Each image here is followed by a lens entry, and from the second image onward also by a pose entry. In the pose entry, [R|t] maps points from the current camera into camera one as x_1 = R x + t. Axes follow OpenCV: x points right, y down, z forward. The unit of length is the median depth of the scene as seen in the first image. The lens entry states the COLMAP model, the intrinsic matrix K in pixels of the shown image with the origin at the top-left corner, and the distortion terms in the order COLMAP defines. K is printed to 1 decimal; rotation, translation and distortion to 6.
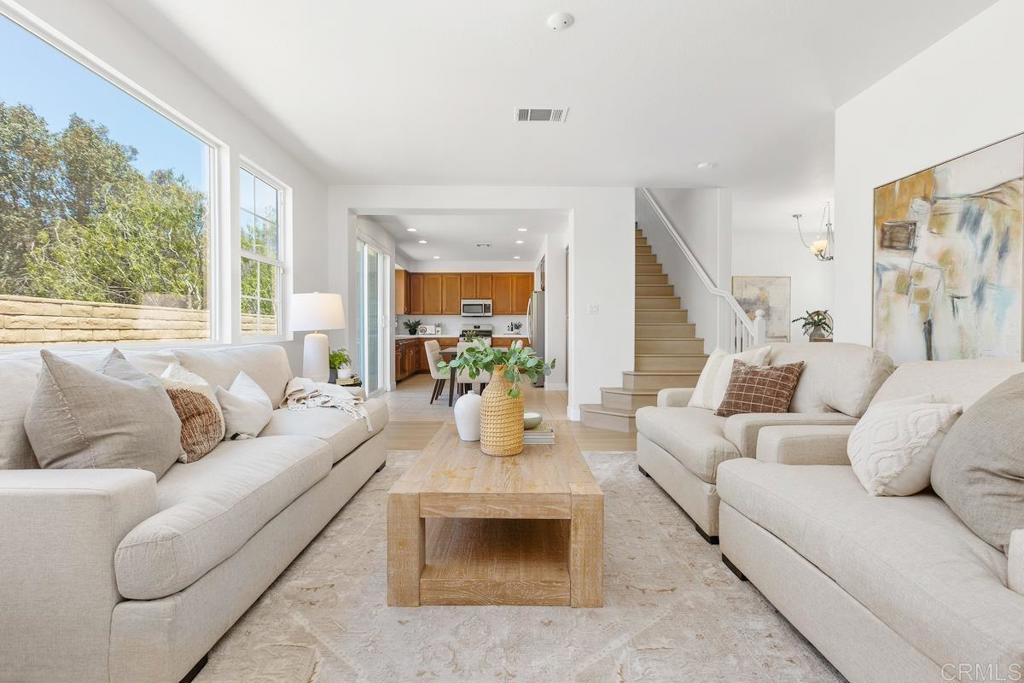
lens RADIAL K [[455.0, 0, 512.2], [0, 455.0, 336.0], [0, 0, 1]] dist [-0.002771, -0.000296]
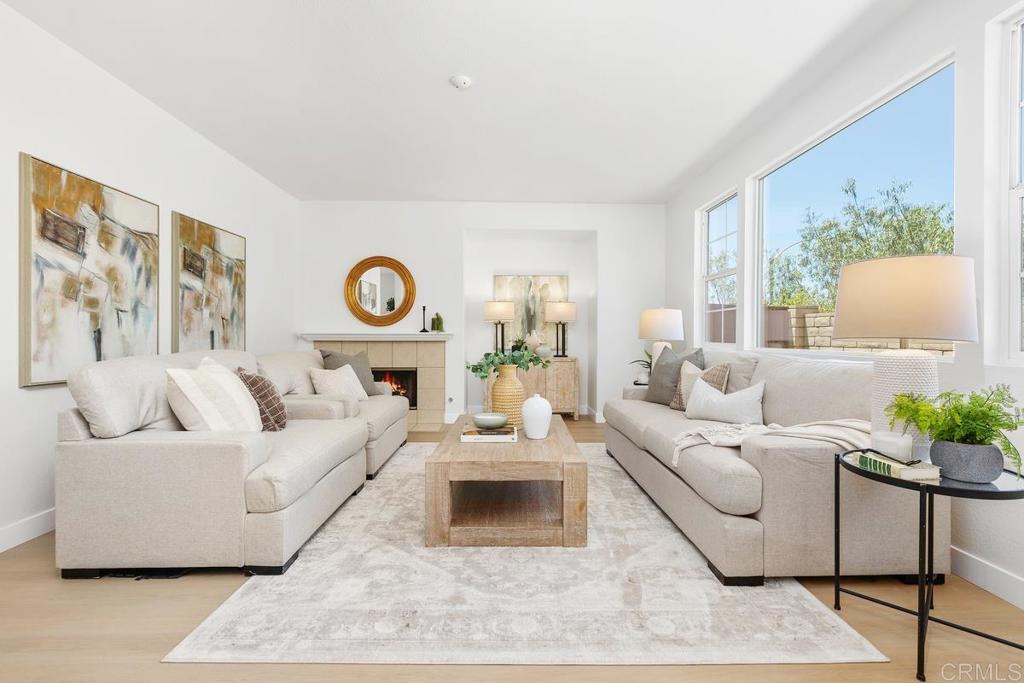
lens RADIAL K [[455.0, 0, 515.4], [0, 455.0, 338.9], [0, 0, 1]] dist [-0.002771, -0.000296]
pose [[-0.999954, -0.001872, -0.009366, -0.024262], [-0.002025, 0.999864, 0.016381, -0.028269], [0.009334, 0.016400, -0.999822, 1.853216]]
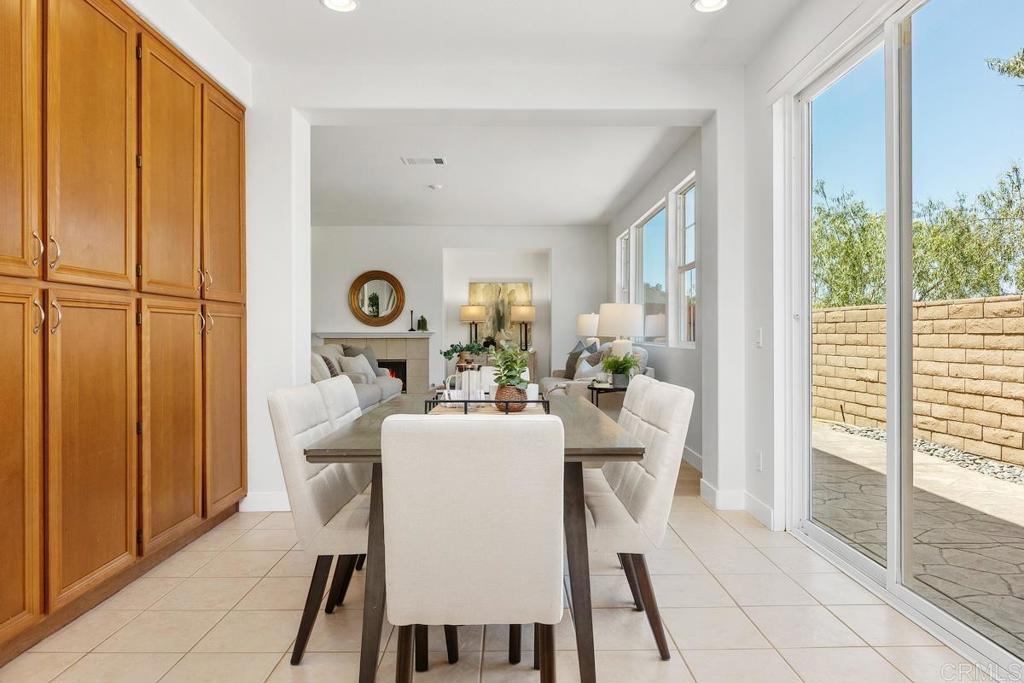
lens RADIAL K [[633.8, 0, 512.0], [0, 633.8, 335.1], [0, 0, 1]] dist [-0.002655, -0.000239]
pose [[-0.999858, 0.002020, 0.016717, -0.237377], [0.002261, 0.999894, 0.014417, -0.050156], [-0.016686, 0.014453, -0.999756, 3.237874]]
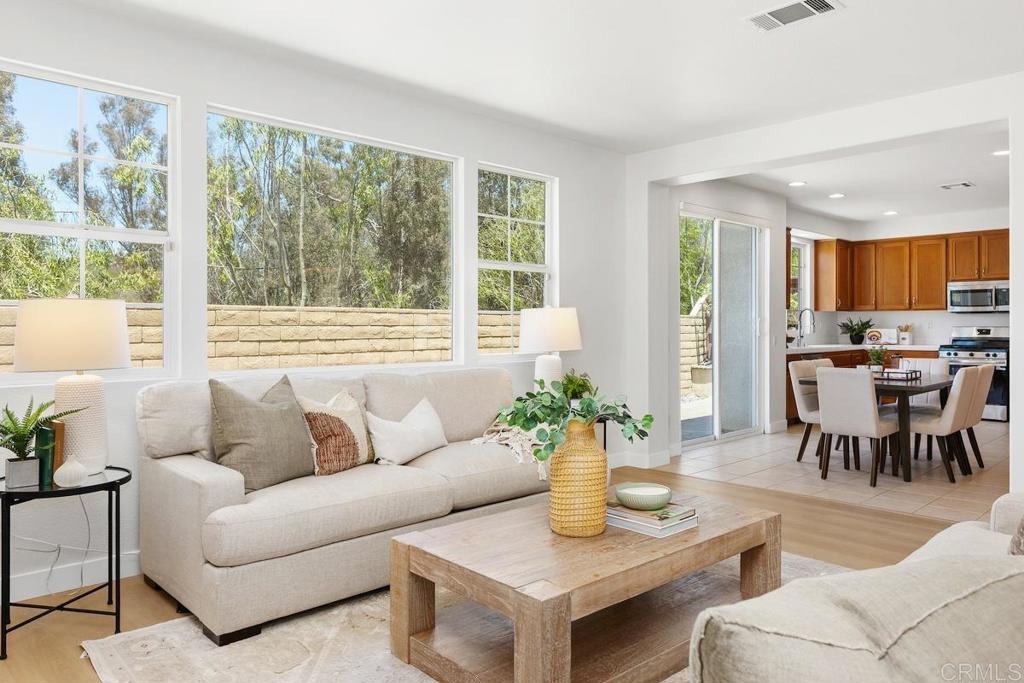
lens RADIAL K [[709.3, 0, 505.1], [0, 709.3, 323.5], [0, 0, 1]] dist [-0.006833, -0.004369]
pose [[0.672930, -0.001951, -0.739704, 0.605703], [-0.008100, 0.999917, -0.010006, -0.062542], [0.739662, 0.012725, 0.672858, 0.082464]]
